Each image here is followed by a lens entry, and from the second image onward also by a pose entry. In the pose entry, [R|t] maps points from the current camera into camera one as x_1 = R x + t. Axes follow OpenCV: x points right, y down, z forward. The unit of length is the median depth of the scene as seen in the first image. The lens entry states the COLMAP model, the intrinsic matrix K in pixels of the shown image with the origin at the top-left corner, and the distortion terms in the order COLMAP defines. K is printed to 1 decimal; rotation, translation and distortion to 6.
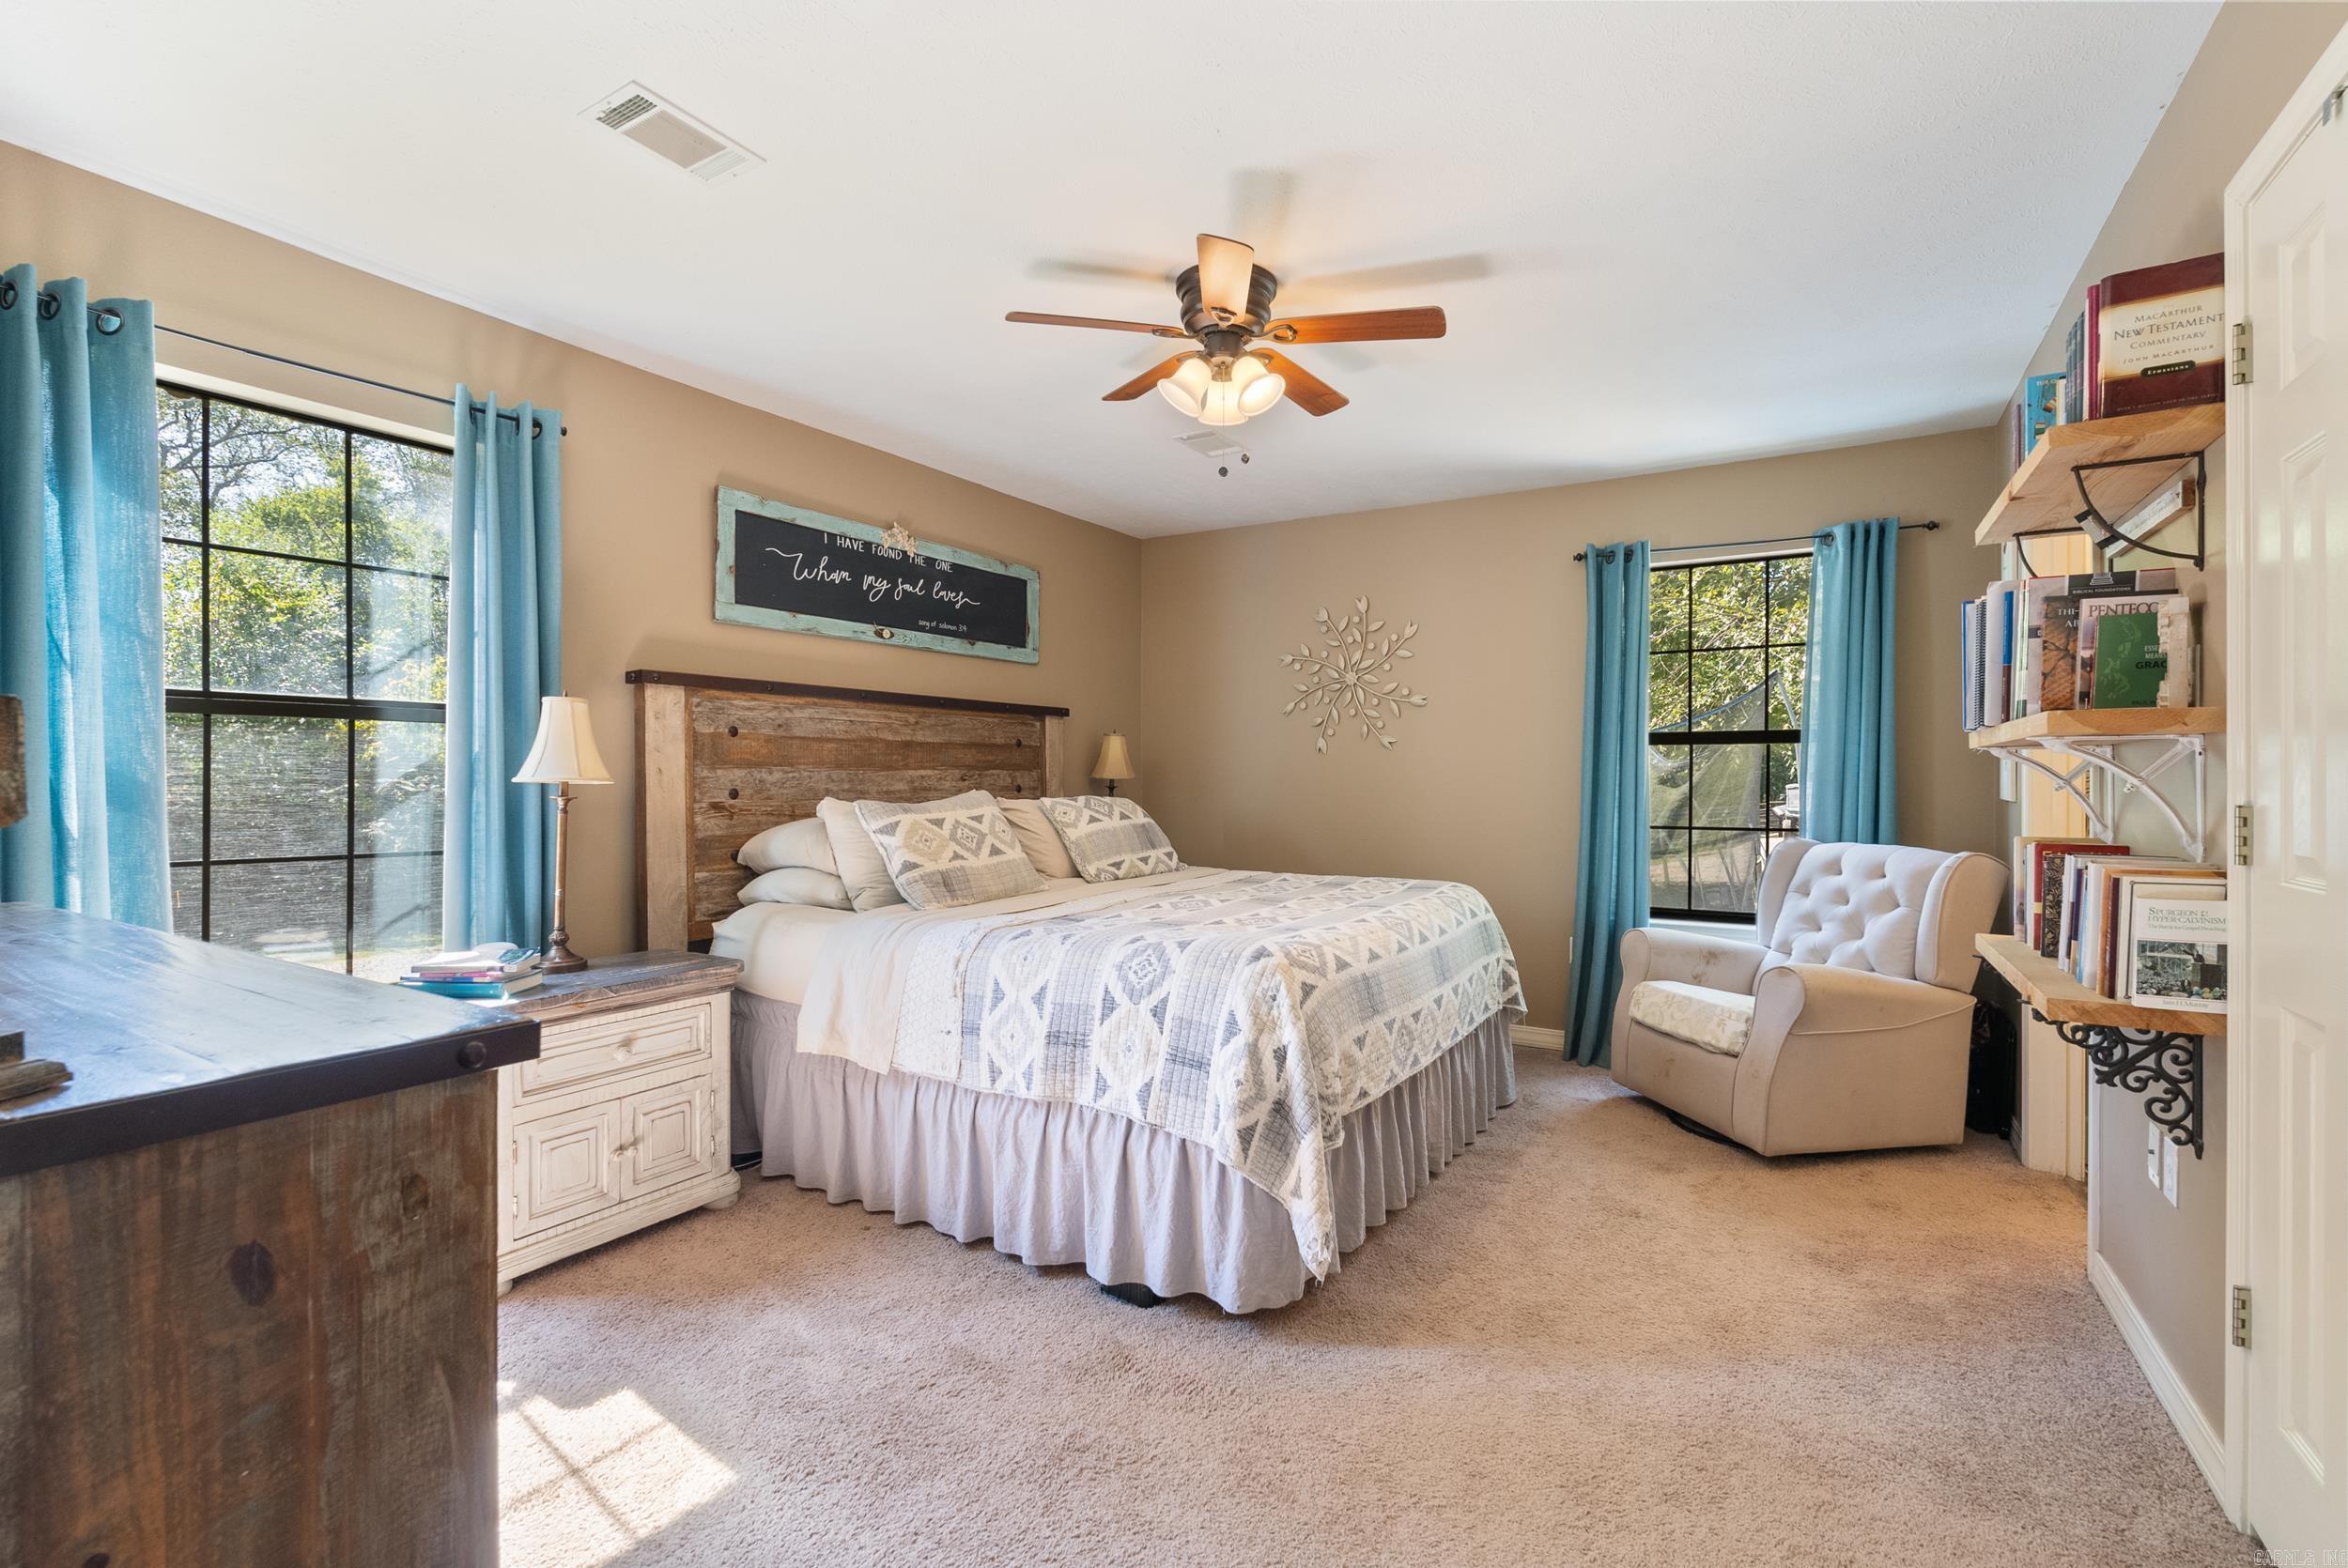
lens RADIAL K [[1052.3, 0, 1148.1], [0, 1052.3, 773.3], [0, 0, 1]] dist [0.000006, 0.000170]
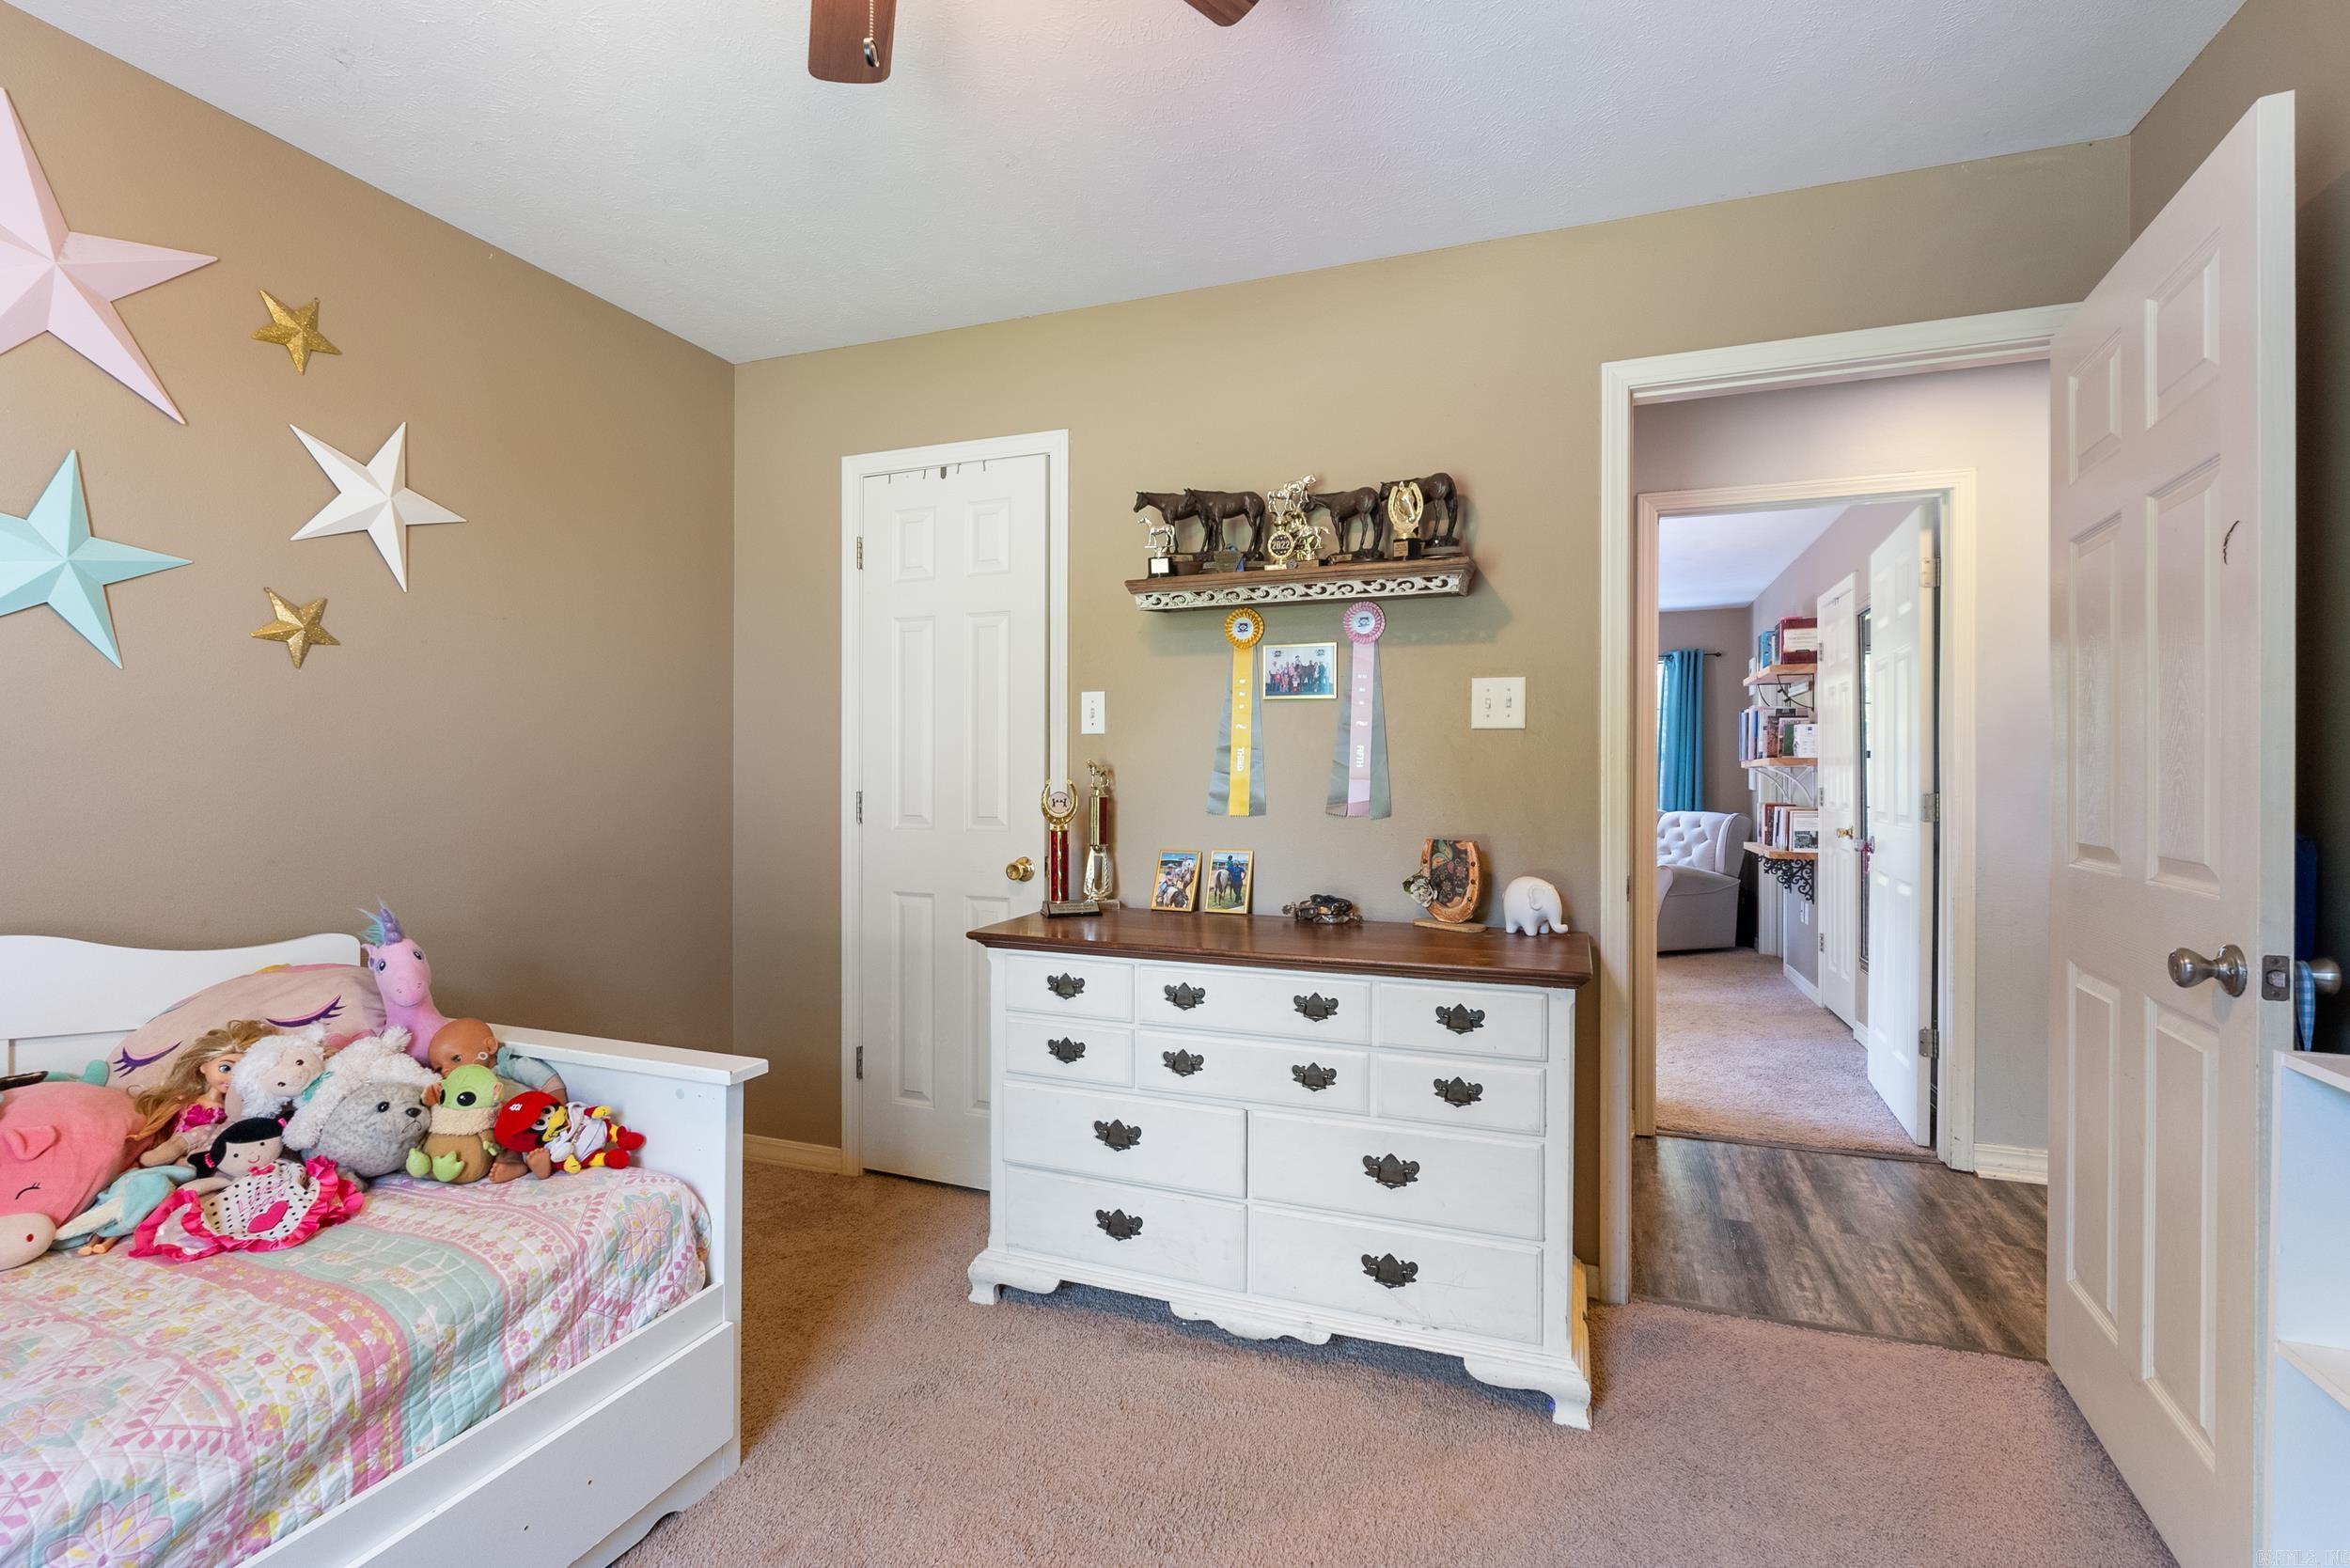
lens RADIAL K [[1053.7, 0, 1175.0], [0, 1053.7, 784.0], [0, 0, 1]] dist [-0.004264, -0.000213]
pose [[0.980330, -0.007081, 0.197238, -0.958855], [0.005424, 0.999945, 0.008940, -0.013039], [-0.197290, -0.007694, 0.980315, -1.101620]]
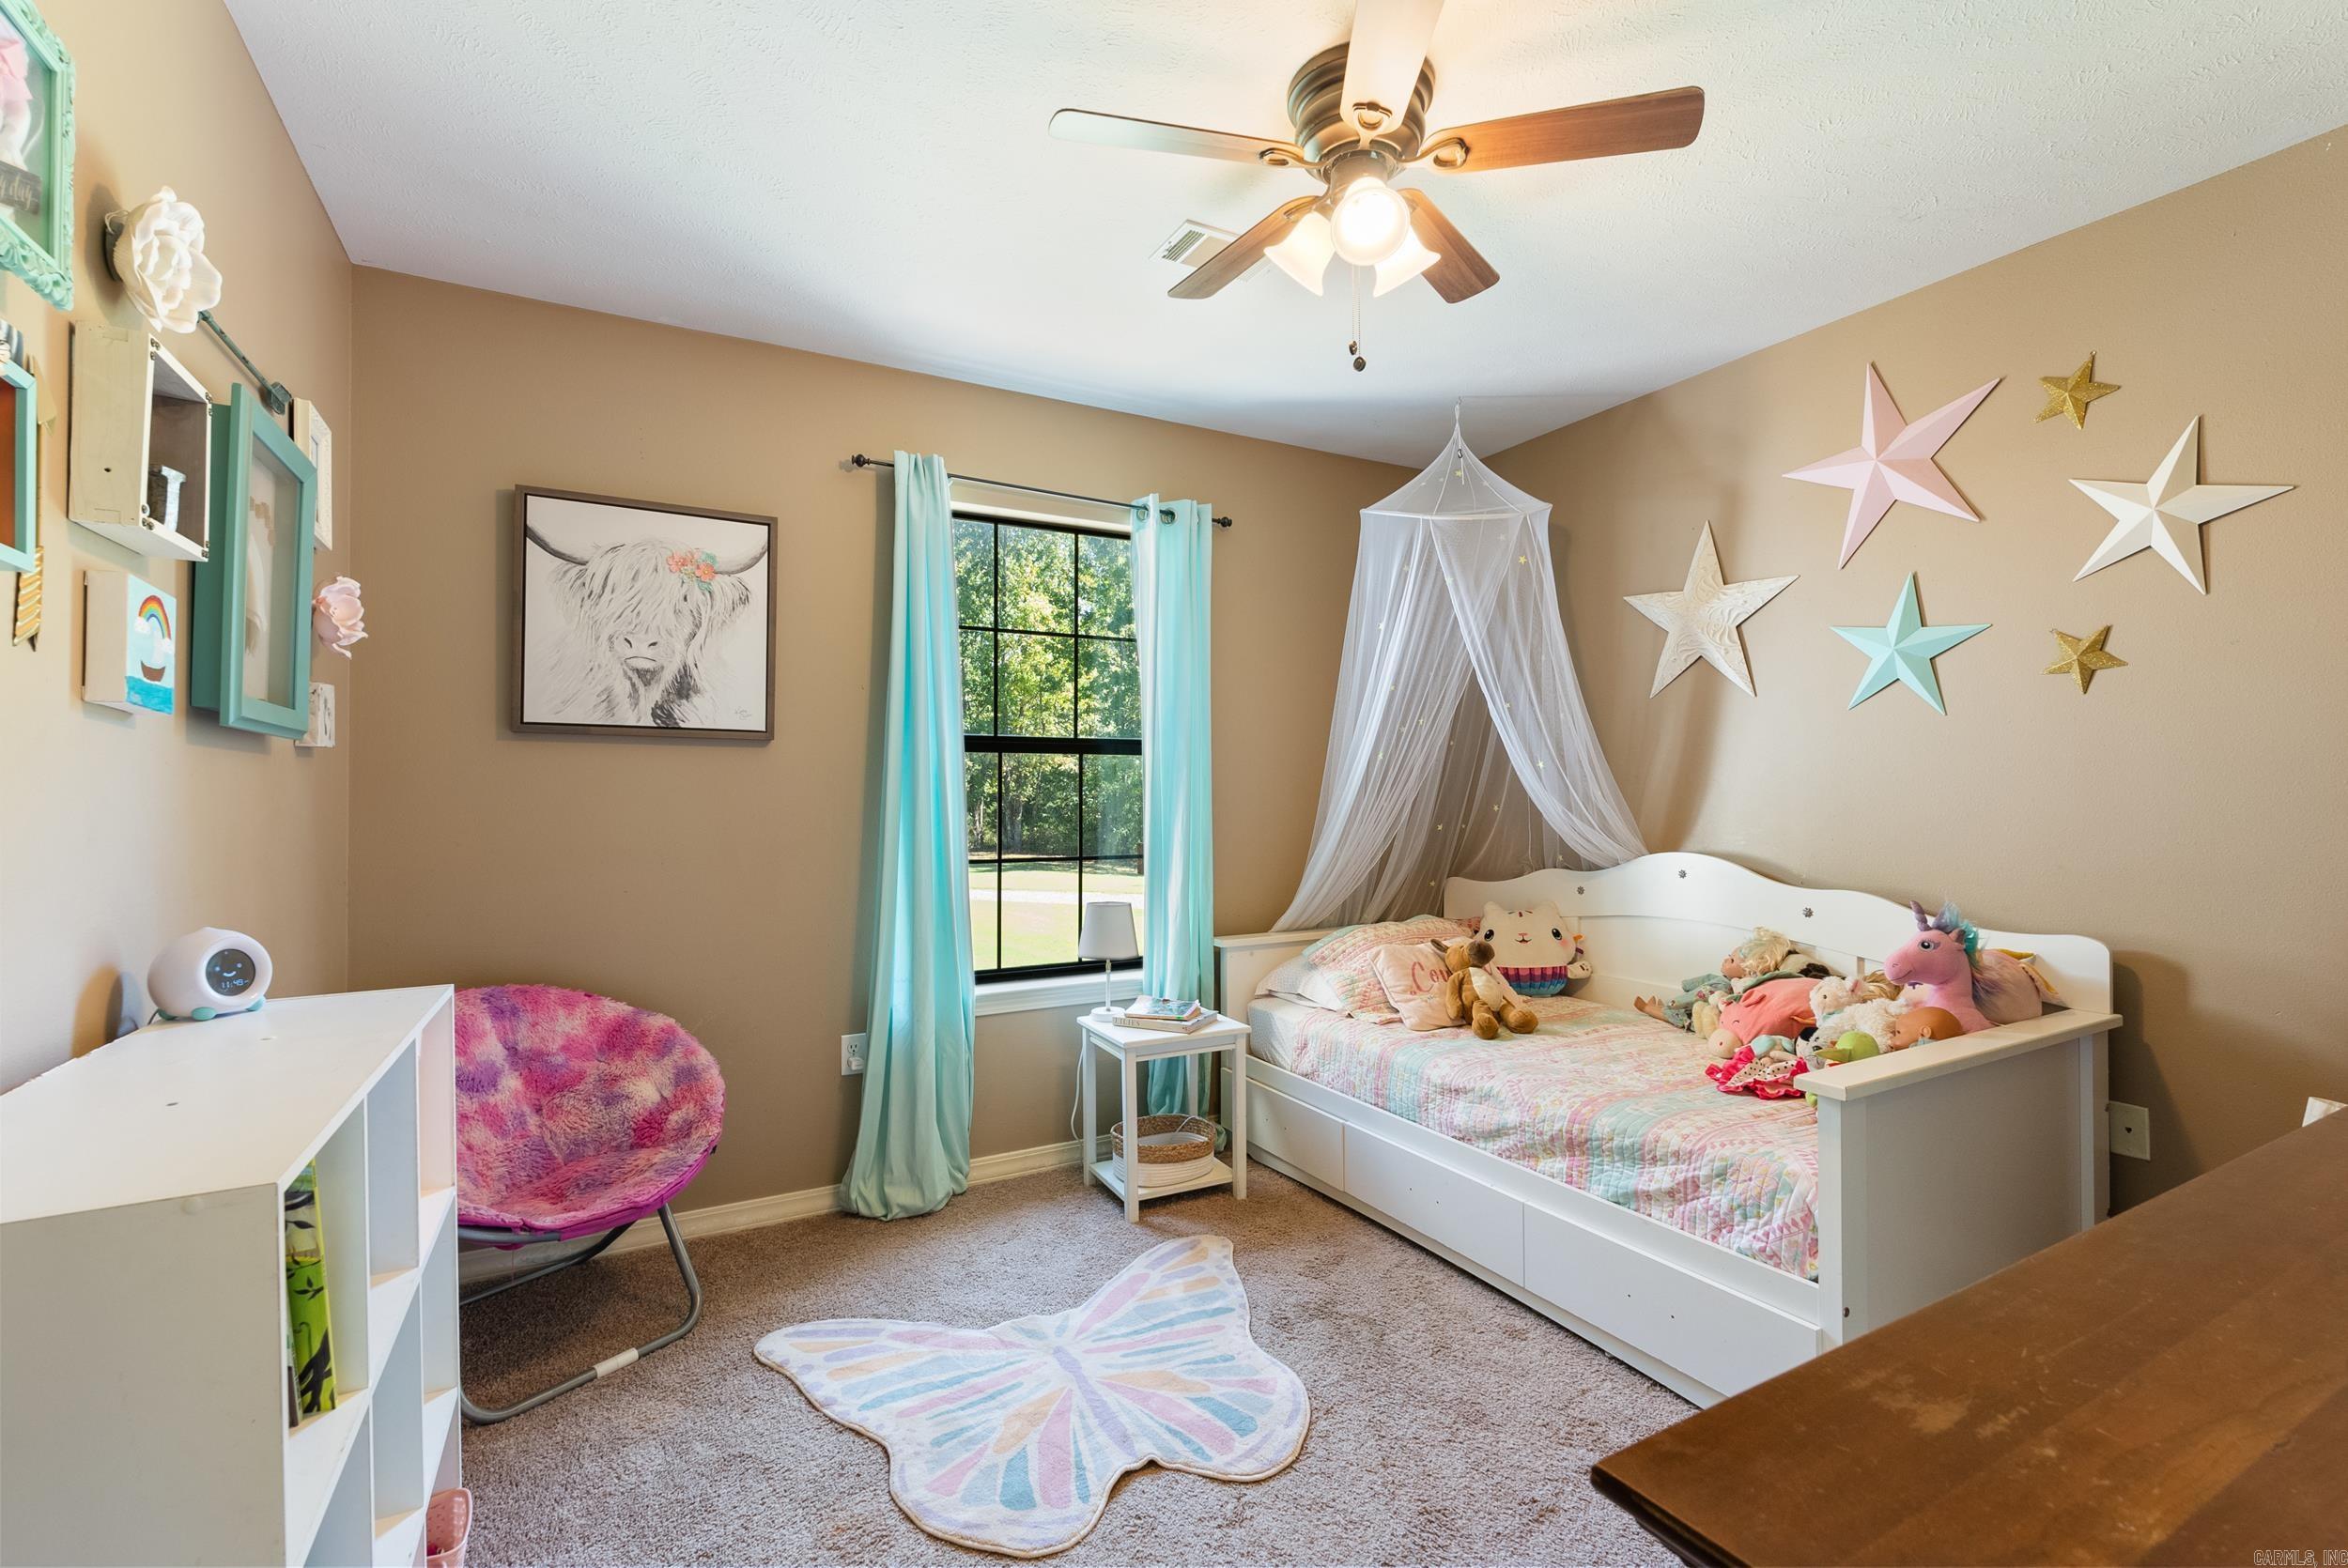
lens RADIAL K [[1052.7, 0, 1174.0], [0, 1052.7, 784.0], [0, 0, 1]] dist [-0.004264, -0.000213]
pose [[-0.500586, -0.014581, -0.865564, 2.022495], [0.003893, 0.999810, -0.019094, 0.012842], [0.865678, -0.012928, -0.500434, 2.060876]]
